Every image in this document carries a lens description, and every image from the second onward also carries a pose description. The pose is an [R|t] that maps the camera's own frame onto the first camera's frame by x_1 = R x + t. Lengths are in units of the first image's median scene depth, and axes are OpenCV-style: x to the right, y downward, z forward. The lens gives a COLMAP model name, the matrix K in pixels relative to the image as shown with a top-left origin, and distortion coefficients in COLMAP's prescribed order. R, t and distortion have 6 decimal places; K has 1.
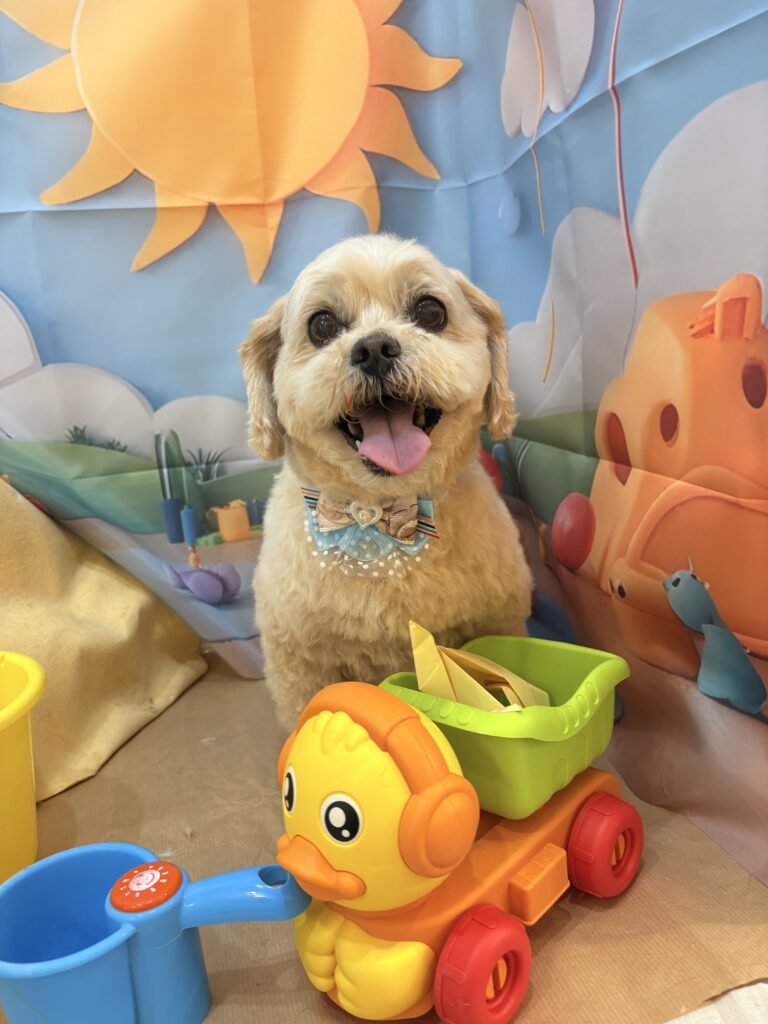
lens RADIAL K [[797.6, 0, 443.6], [0, 797.6, 502.6], [0, 0, 1]] dist [0.004945, -0.012650]
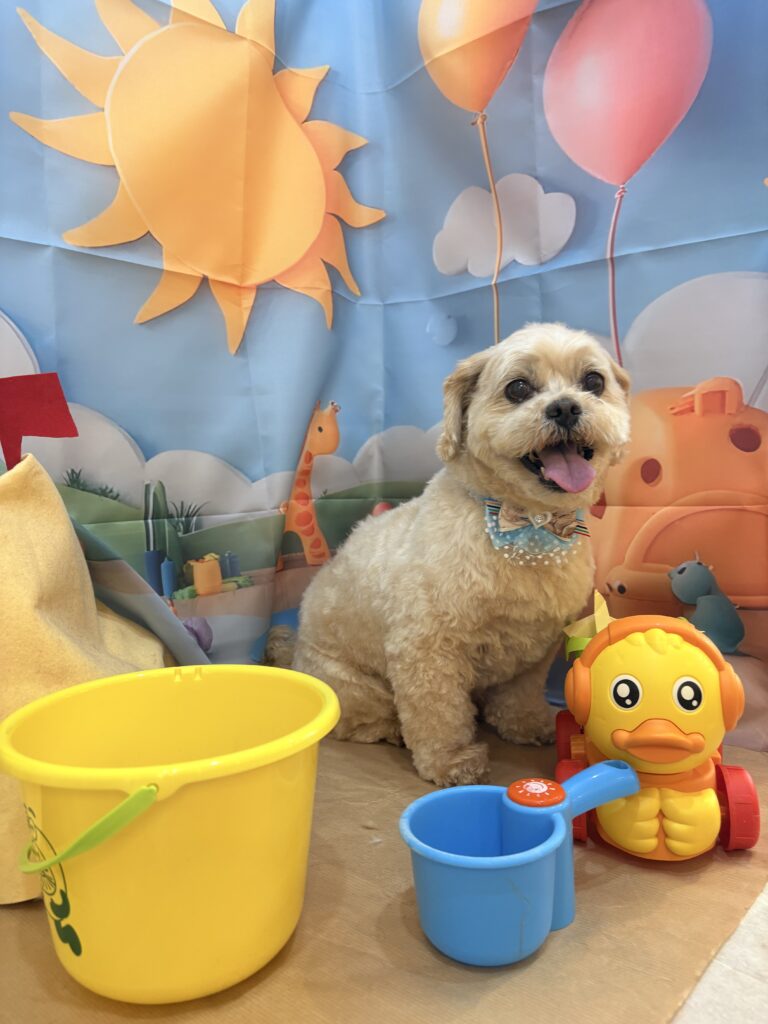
lens RADIAL K [[778.0, 0, 399.0], [0, 778.0, 512.0], [0, 0, 1]] dist [0.001192, -0.034119]
pose [[0.830456, 0.034304, 0.556027, -0.641745], [0.066389, 0.984895, -0.159918, 0.124670], [-0.553114, 0.169719, 0.815635, 0.048042]]
